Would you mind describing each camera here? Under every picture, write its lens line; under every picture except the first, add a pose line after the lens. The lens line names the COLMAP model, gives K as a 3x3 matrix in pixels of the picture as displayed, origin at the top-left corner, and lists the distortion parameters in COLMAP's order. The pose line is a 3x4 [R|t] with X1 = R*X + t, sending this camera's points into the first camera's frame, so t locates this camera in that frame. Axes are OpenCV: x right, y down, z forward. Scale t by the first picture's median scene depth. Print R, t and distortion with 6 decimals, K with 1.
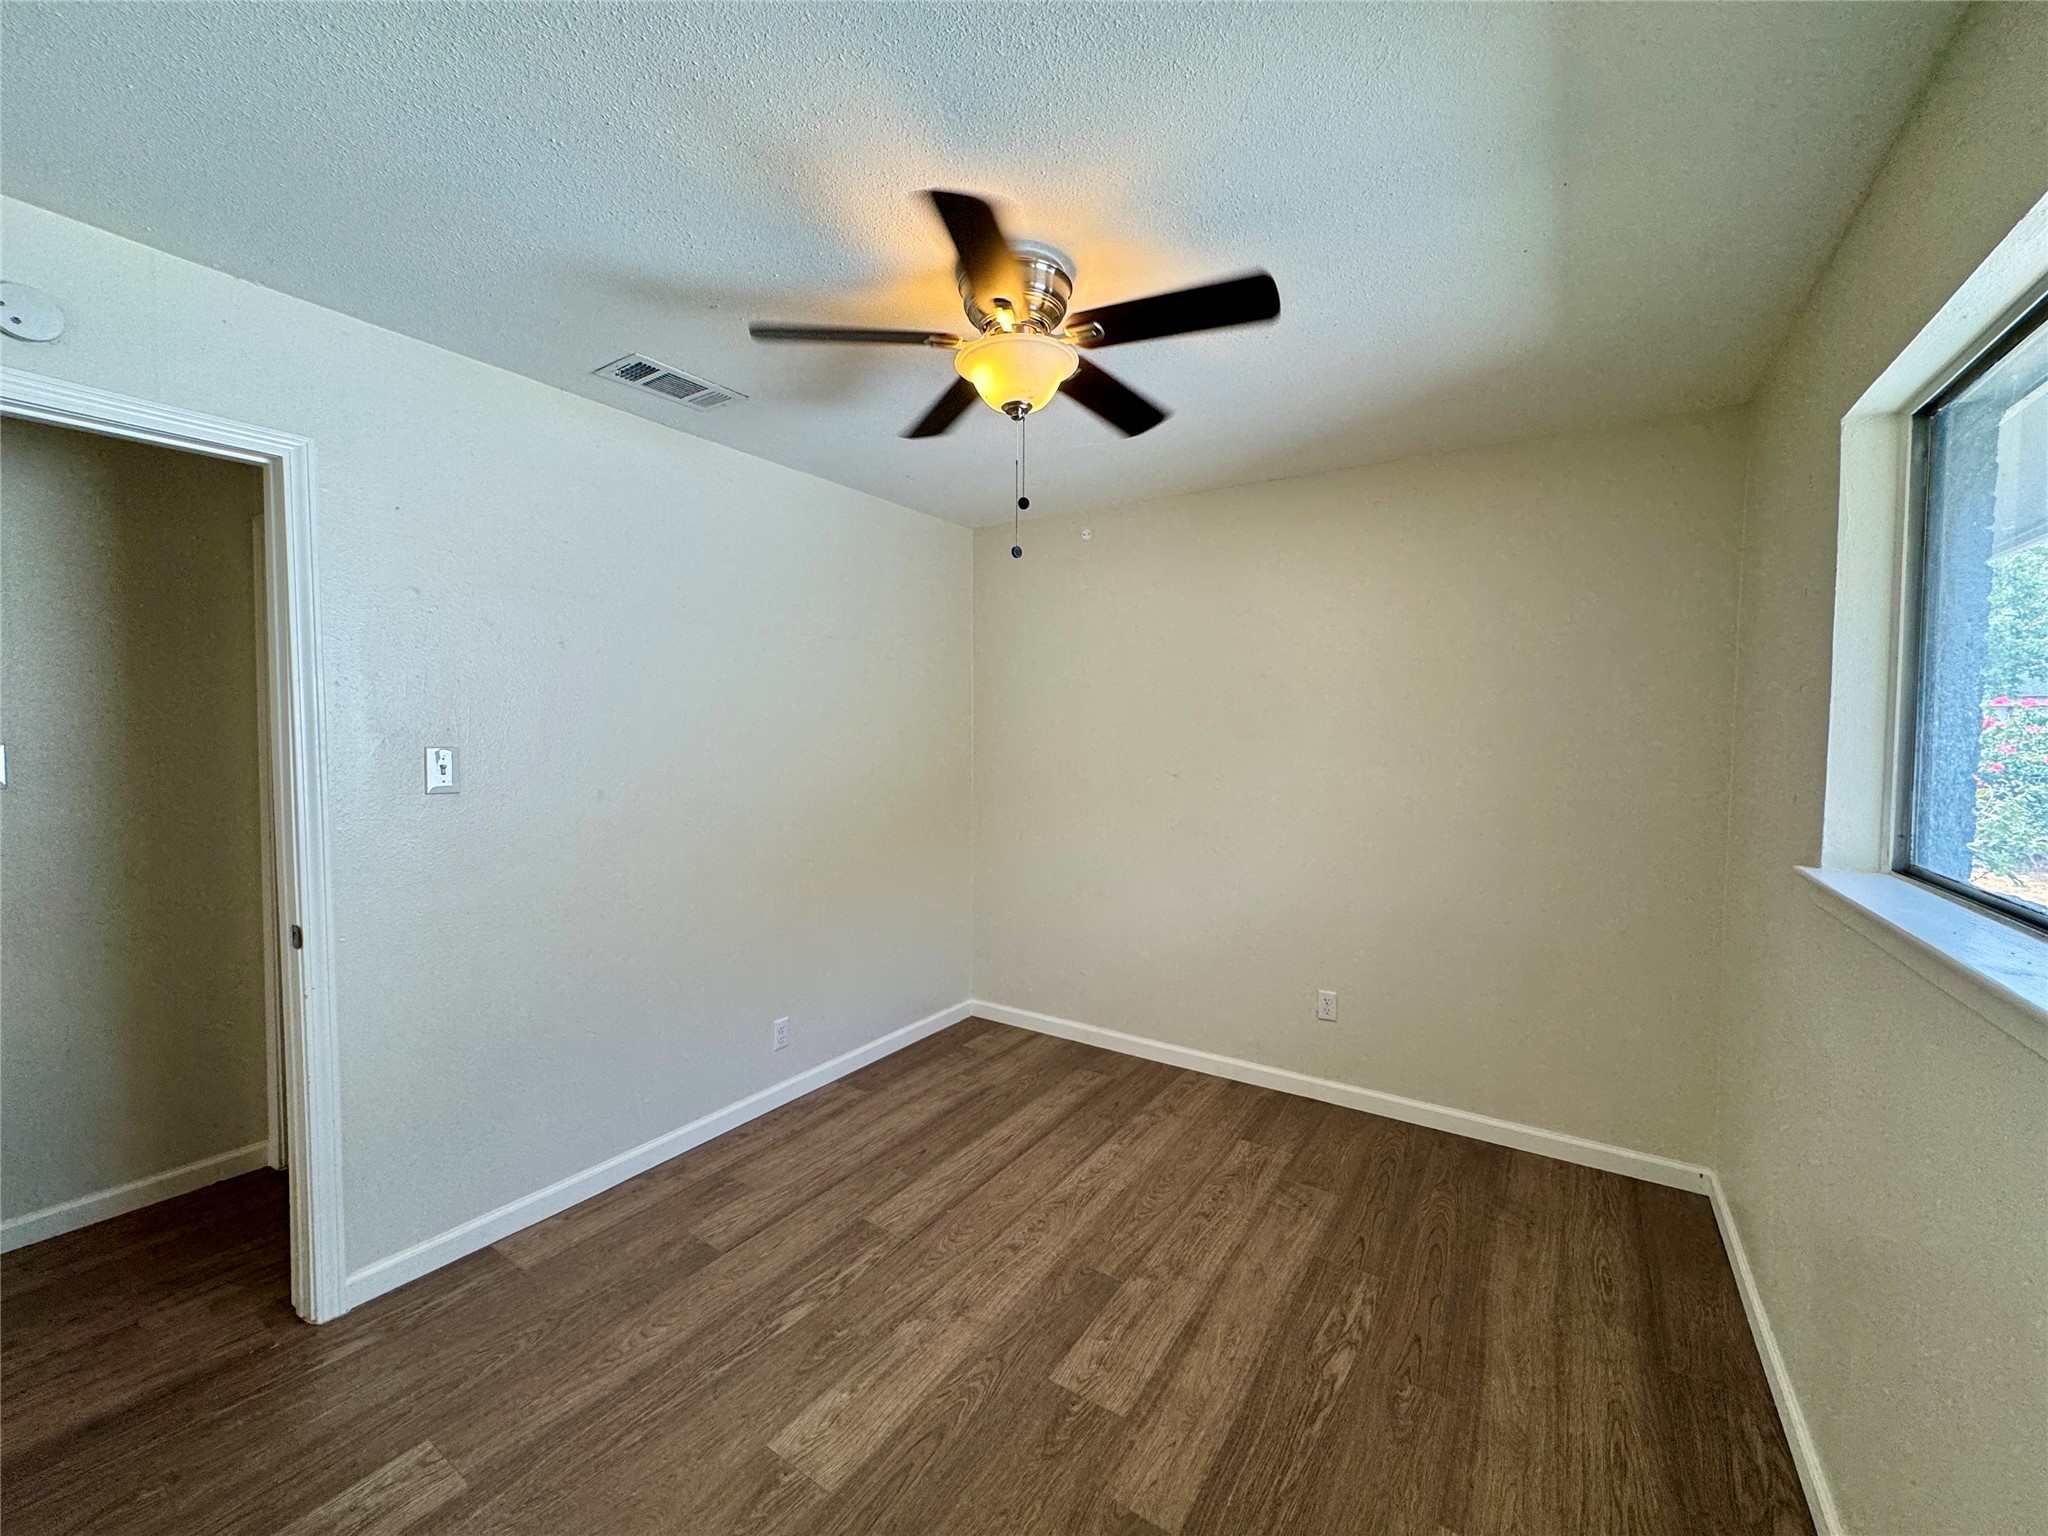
lens RADIAL K [[818.0, 0, 1024.5], [0, 818.0, 766.5], [0, 0, 1]] dist [-0.003980, 0.000014]
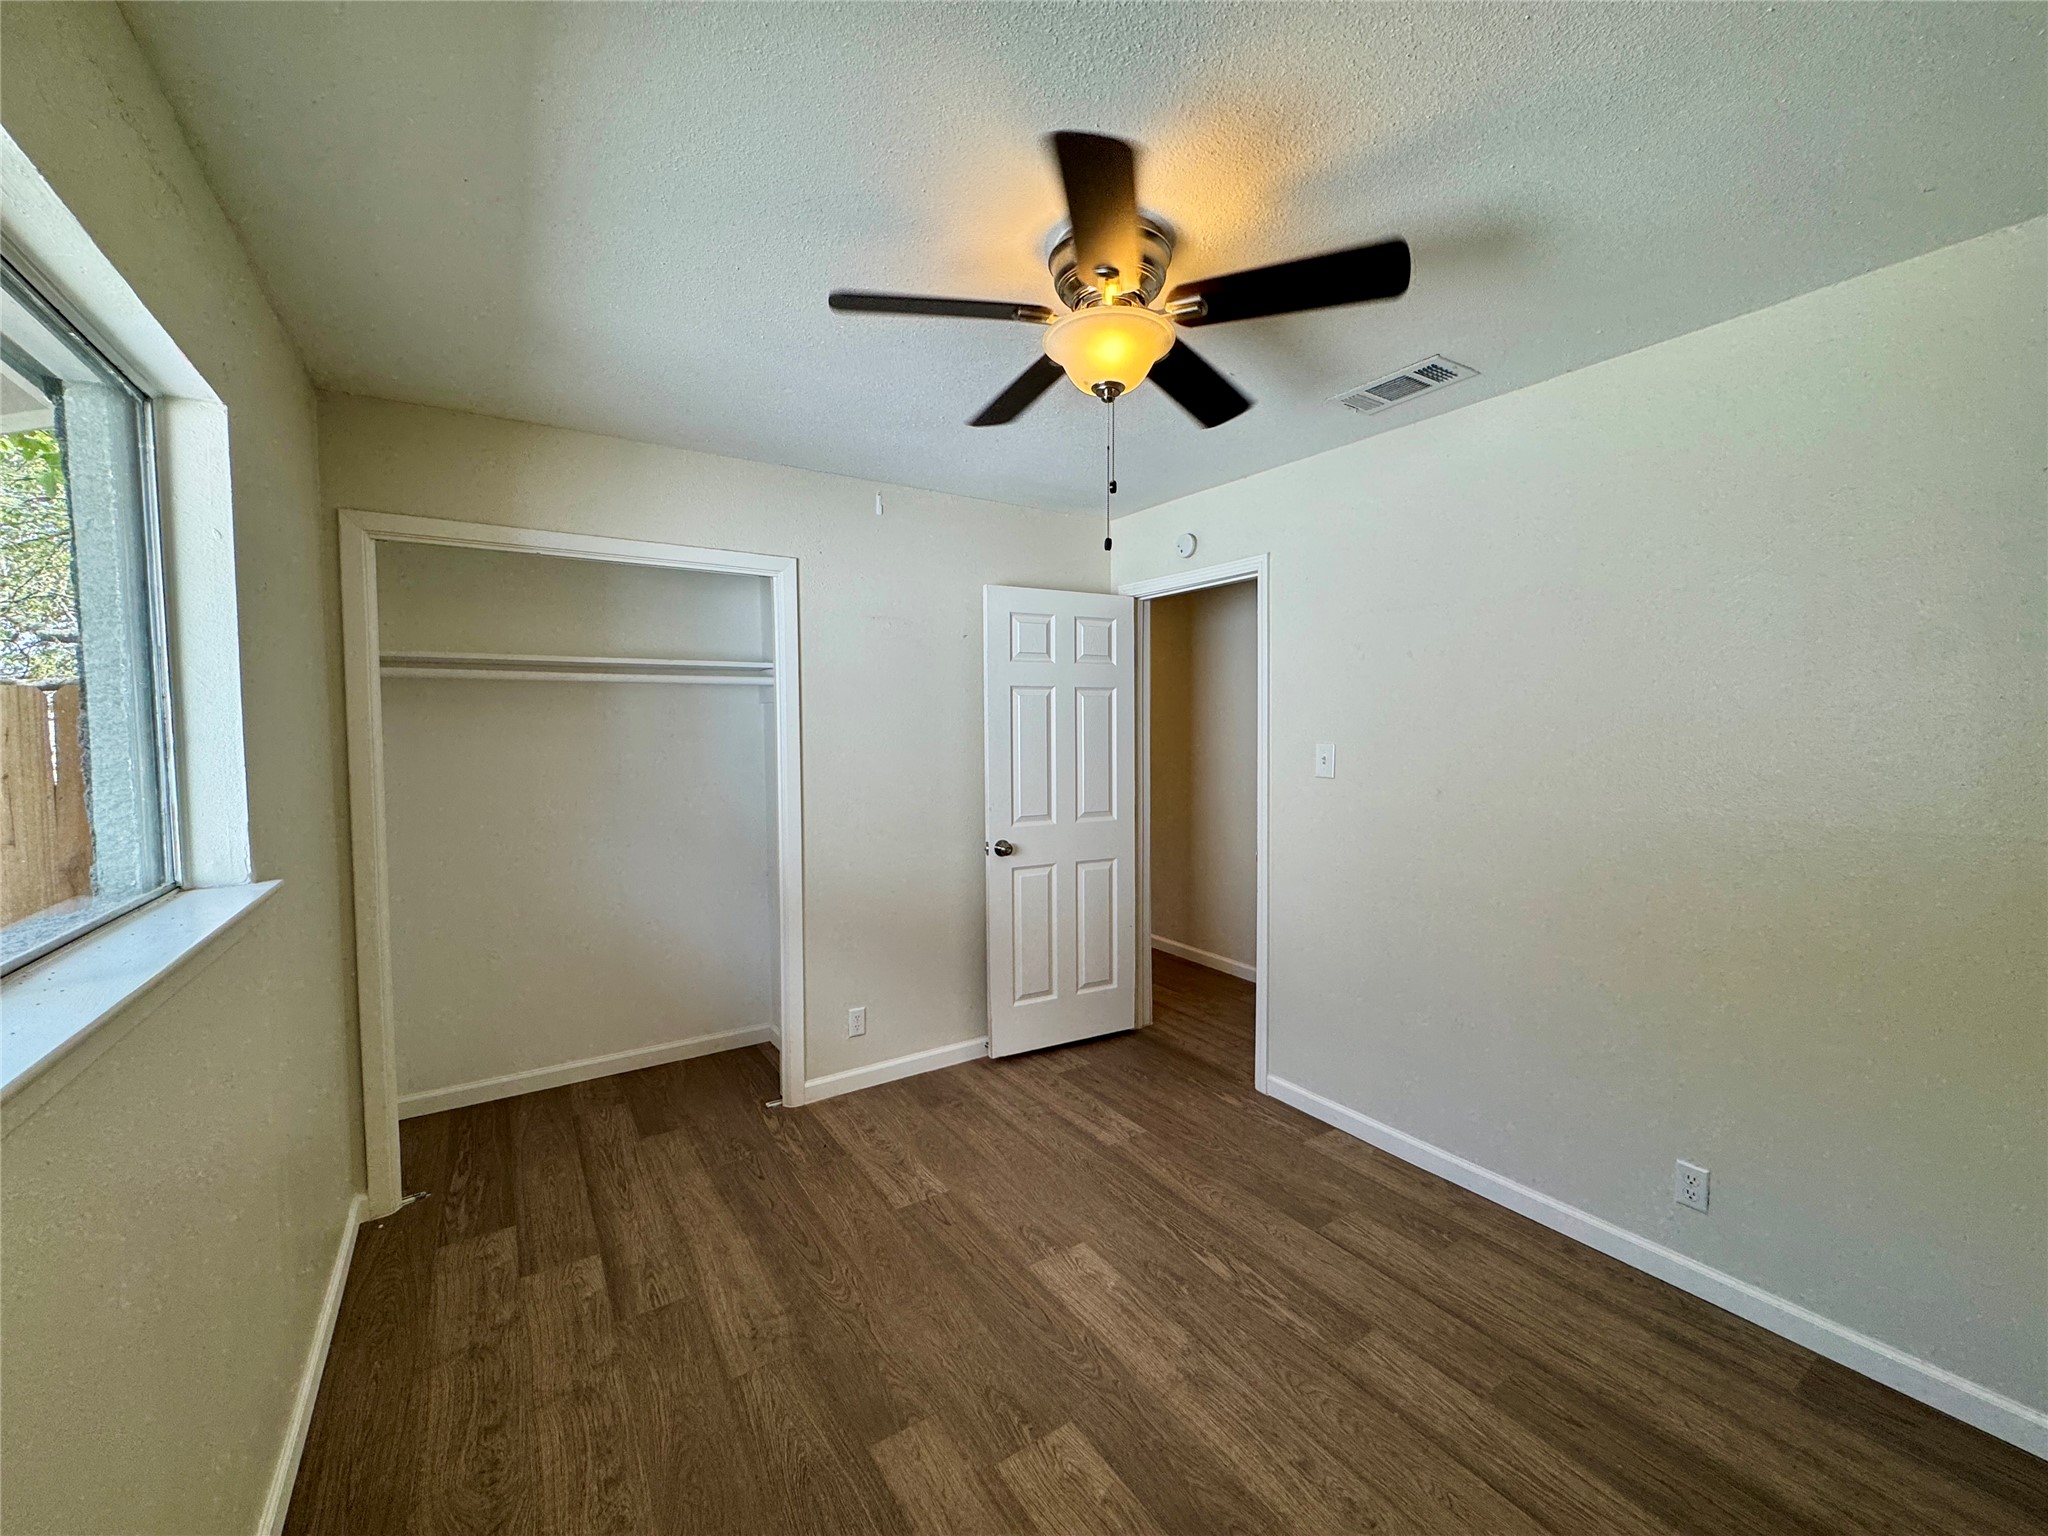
lens RADIAL K [[818.0, 0, 1024.1], [0, 818.0, 766.9], [0, 0, 1]] dist [-0.003980, 0.000014]
pose [[-0.397143, 0.045920, -0.916607, 0.752426], [-0.036149, 0.997190, 0.065619, -0.056298], [0.917044, 0.059195, -0.394367, 1.089766]]
